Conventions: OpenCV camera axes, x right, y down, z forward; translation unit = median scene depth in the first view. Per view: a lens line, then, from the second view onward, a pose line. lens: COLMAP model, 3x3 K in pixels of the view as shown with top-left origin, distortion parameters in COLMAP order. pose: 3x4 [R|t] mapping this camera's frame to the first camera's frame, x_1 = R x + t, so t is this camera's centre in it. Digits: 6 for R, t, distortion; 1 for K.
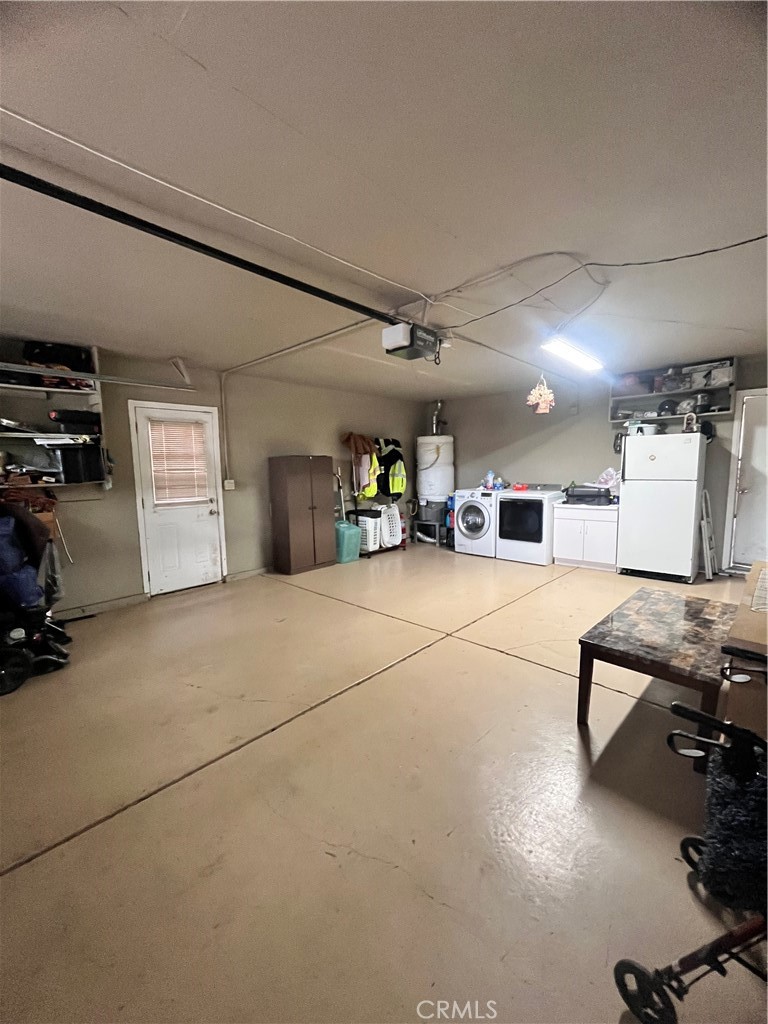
lens RADIAL K [[416.0, 0, 389.4], [0, 416.0, 509.6], [0, 0, 1]] dist [-0.000618, 0.000276]
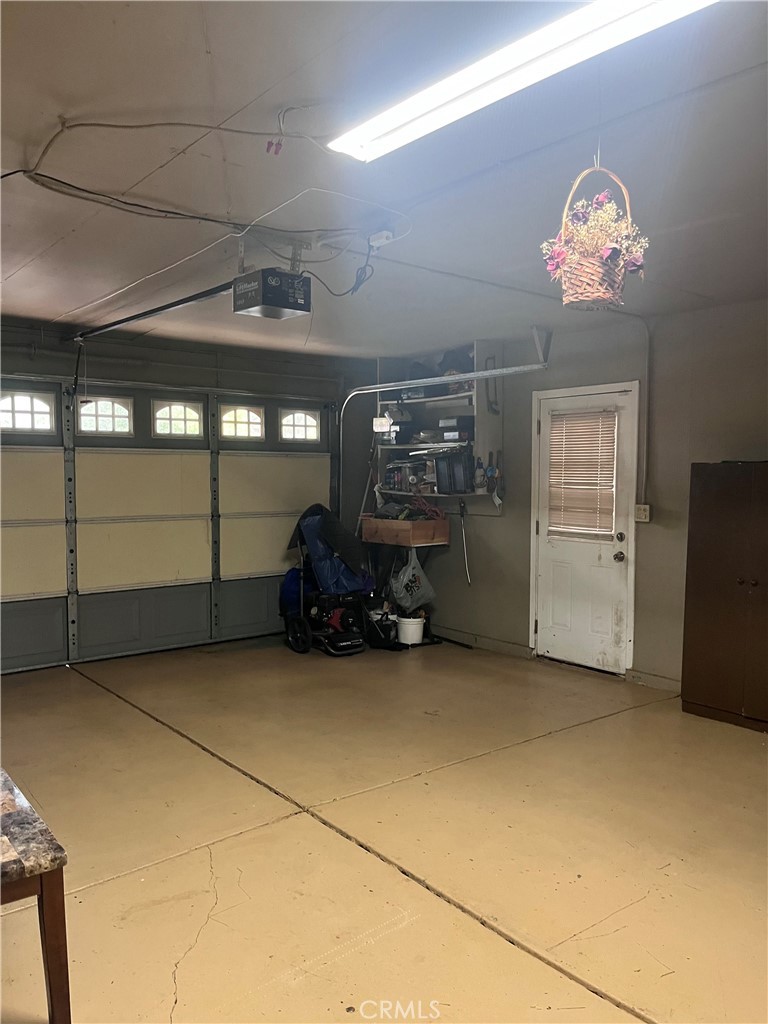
lens RADIAL K [[773.8, 0, 383.2], [0, 773.8, 514.4], [0, 0, 1]] dist [0.039362, -0.040805]
pose [[-0.135172, 0.061040, -0.988940, 0.764287], [-0.114094, 0.990502, 0.076732, -0.105942], [0.984231, 0.123204, -0.126924, 0.843192]]
